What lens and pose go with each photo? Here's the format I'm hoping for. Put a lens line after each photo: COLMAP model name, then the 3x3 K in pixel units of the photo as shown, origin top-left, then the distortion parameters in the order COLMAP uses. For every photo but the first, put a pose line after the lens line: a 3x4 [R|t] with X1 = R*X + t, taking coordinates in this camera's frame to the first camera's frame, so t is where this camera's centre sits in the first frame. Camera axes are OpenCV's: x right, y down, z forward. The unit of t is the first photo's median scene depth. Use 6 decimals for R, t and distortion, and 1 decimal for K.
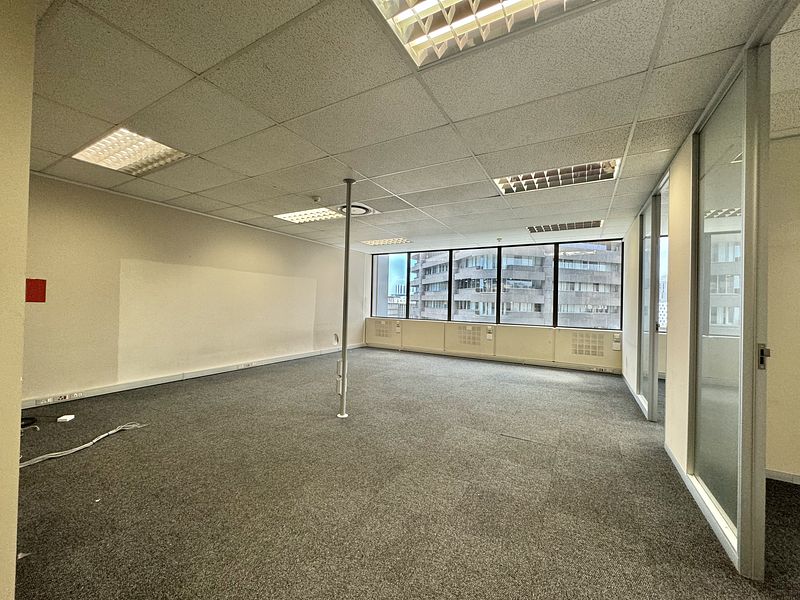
lens RADIAL K [[319.6, 0, 397.0], [0, 319.6, 316.8], [0, 0, 1]] dist [-0.003005, 0.000218]
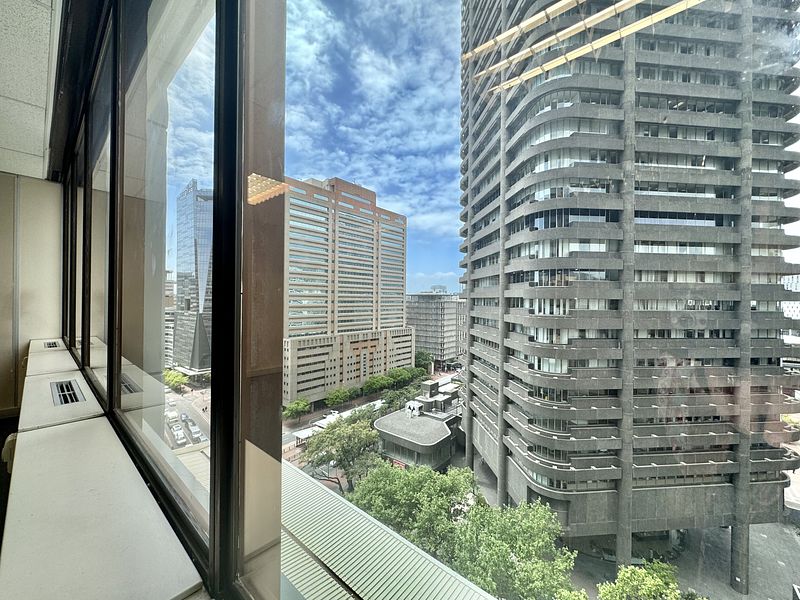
lens RADIAL K [[319.6, 0, 398.2], [0, 319.6, 298.3], [0, 0, 1]] dist [-0.003005, 0.000218]
pose [[0.979344, -0.021750, -0.201026, 0.074377], [0.010639, 0.998363, -0.056189, -0.004617], [0.201919, 0.052890, 0.977973, 0.123895]]
